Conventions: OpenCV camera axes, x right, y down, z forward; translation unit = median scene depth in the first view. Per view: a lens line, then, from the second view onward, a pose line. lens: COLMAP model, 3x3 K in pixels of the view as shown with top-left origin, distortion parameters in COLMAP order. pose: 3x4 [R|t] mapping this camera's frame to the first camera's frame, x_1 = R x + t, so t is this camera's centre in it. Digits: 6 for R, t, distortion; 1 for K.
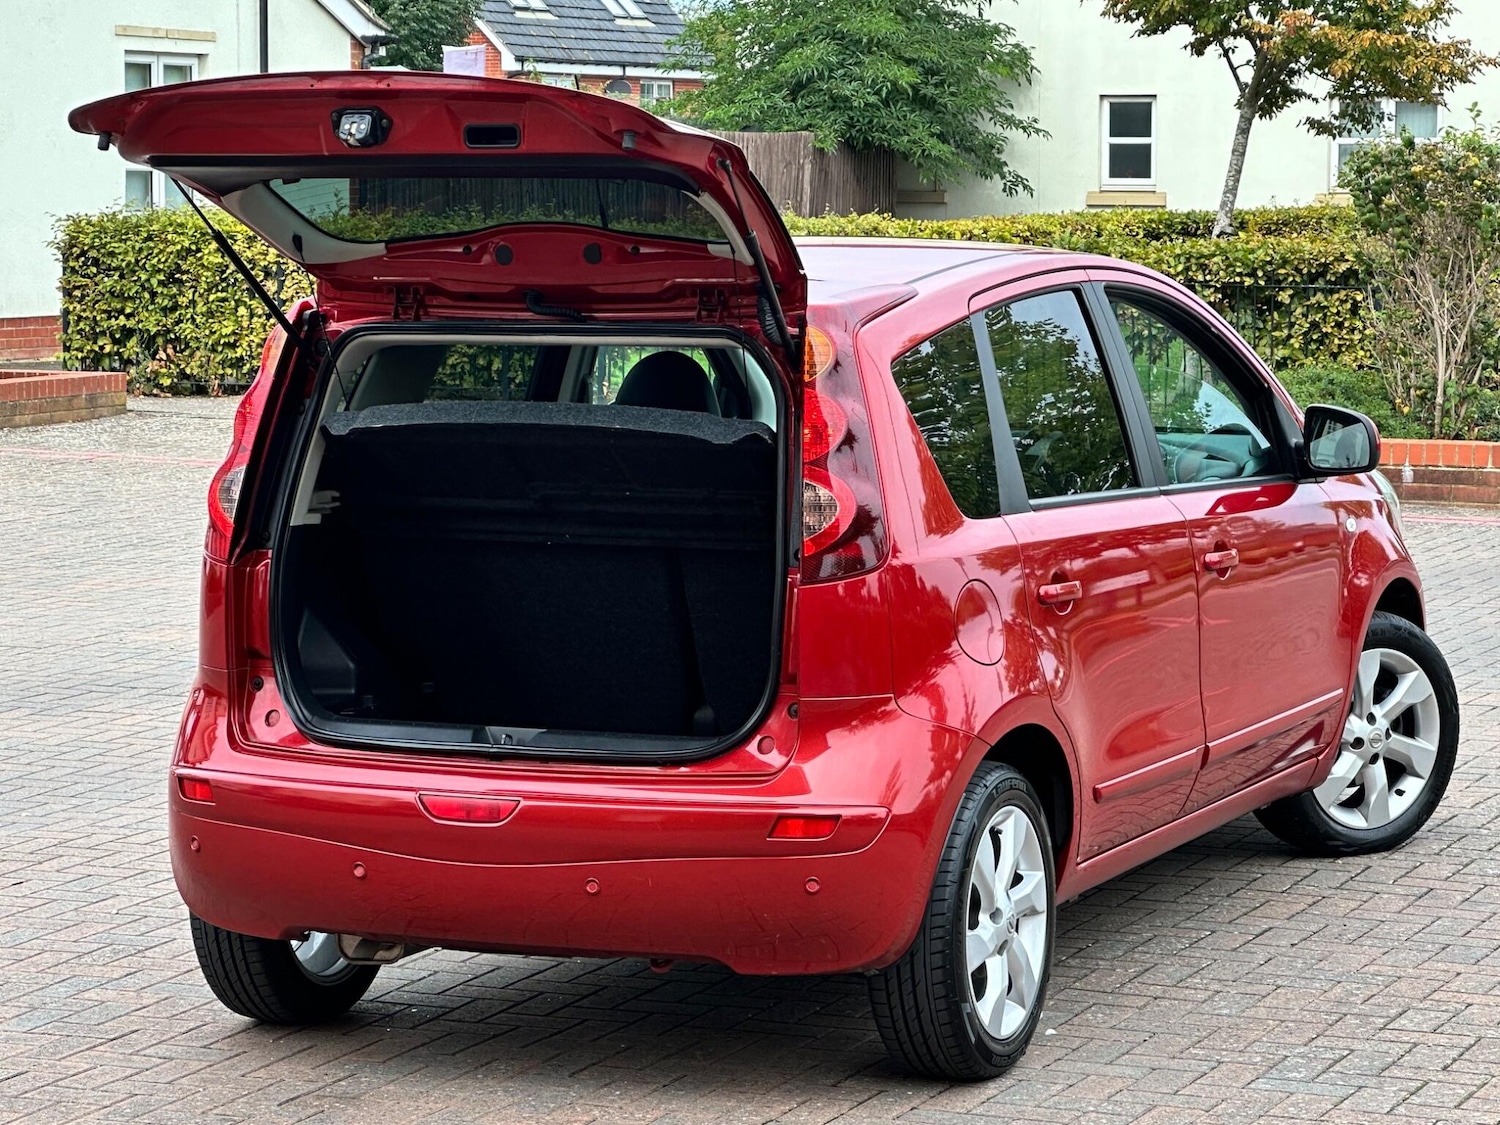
lens RADIAL K [[3931.5, 0, 750.0], [0, 3931.5, 562.5], [0, 0, 1]] dist [0.084110, 1.213617]
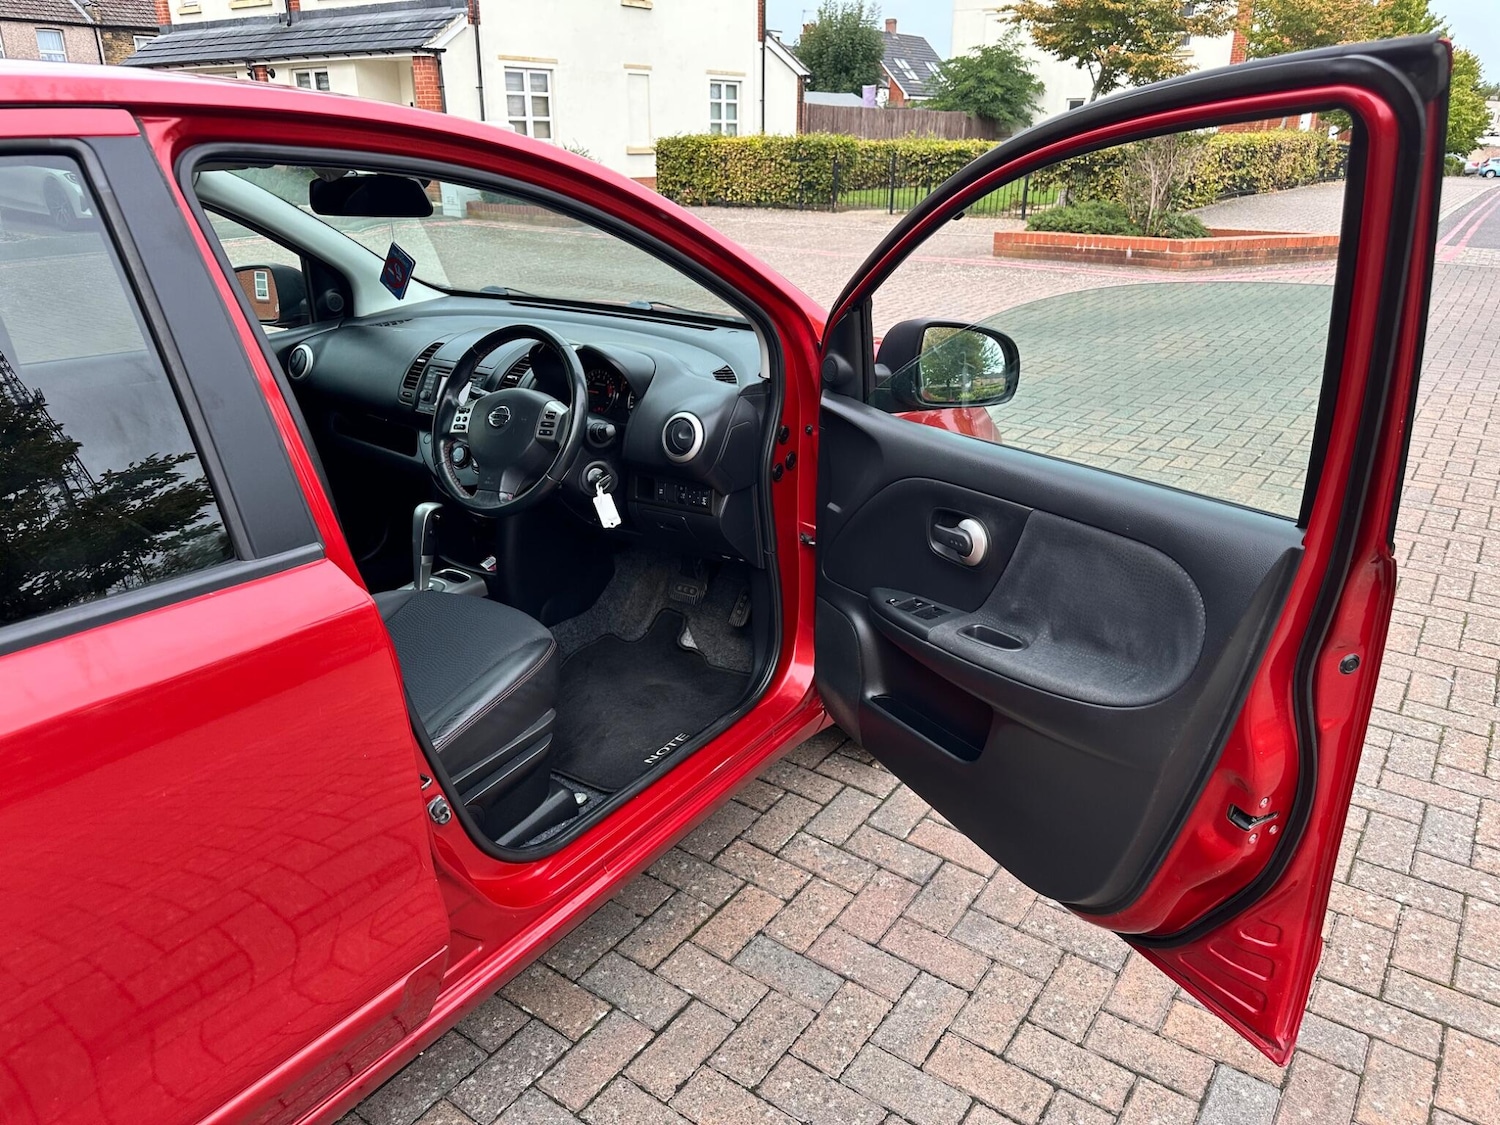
lens RADIAL K [[1017.6, 0, 750.0], [0, 1017.6, 562.5], [0, 0, 1]] dist [0.004092, -0.000870]
pose [[0.979989, 0.072812, -0.185256, 0.170568], [-0.014352, 0.954120, 0.299080, -0.056415], [0.198533, -0.290436, 0.936072, 0.819637]]
